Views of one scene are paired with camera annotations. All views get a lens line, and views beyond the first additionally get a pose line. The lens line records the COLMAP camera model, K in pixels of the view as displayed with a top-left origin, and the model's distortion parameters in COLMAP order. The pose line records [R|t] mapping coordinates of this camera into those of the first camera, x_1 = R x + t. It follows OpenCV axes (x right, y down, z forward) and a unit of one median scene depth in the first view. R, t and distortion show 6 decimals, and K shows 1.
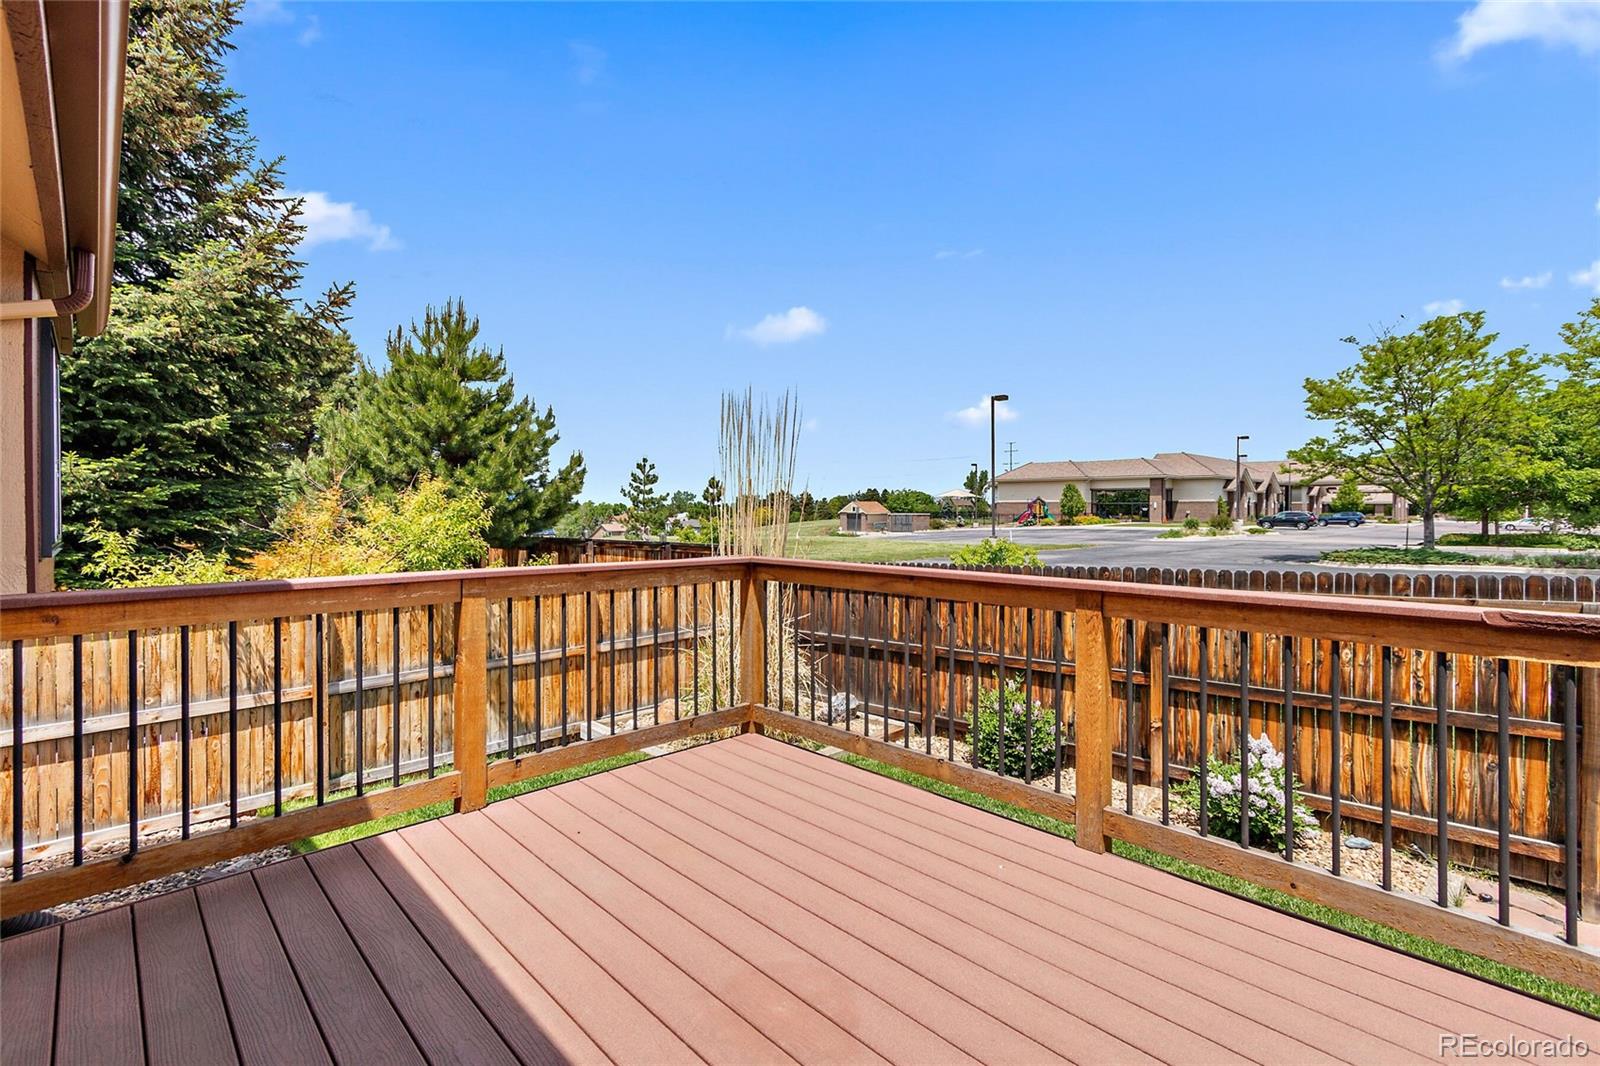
lens RADIAL K [[736.9, 0, 793.6], [0, 736.9, 515.9], [0, 0, 1]] dist [0.003747, 0.002915]
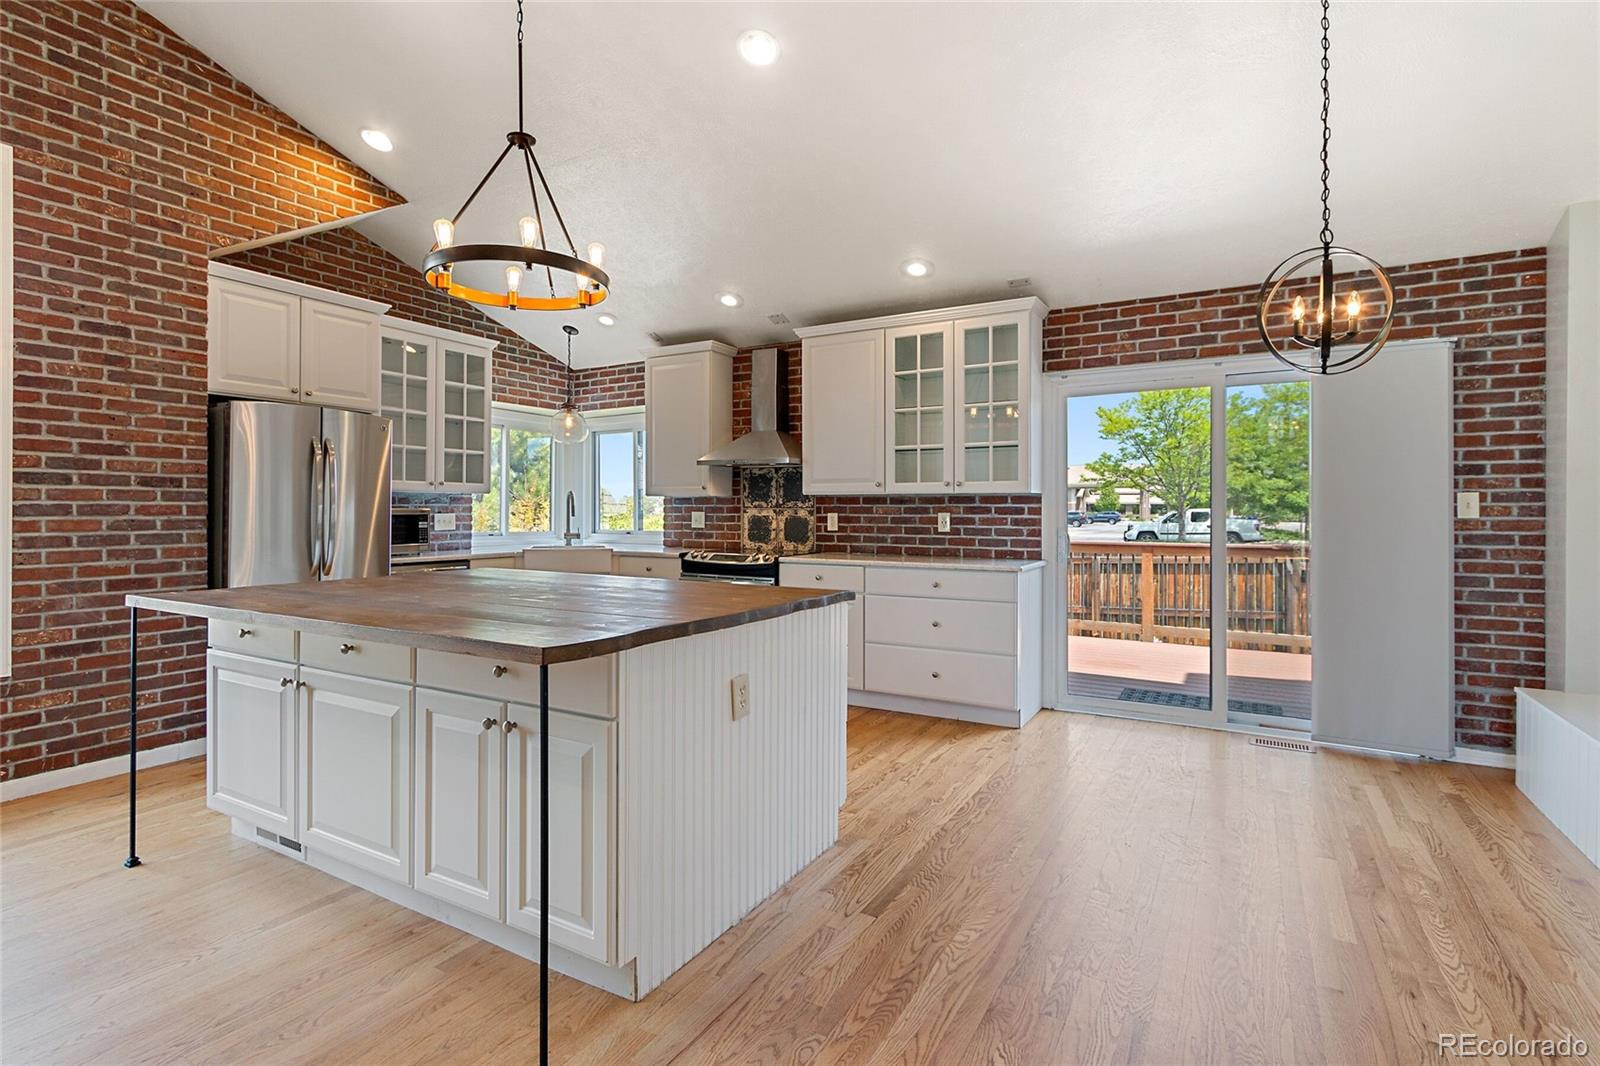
lens RADIAL K [[777.7, 0, 784.8], [0, 777.7, 508.5], [0, 0, 1]] dist [0.016163, 0.000242]
pose [[0.965508, 0.001249, 0.260371, -0.141789], [0.000752, 0.999971, -0.007586, -0.000729], [-0.260373, 0.007520, 0.965479, -0.123765]]
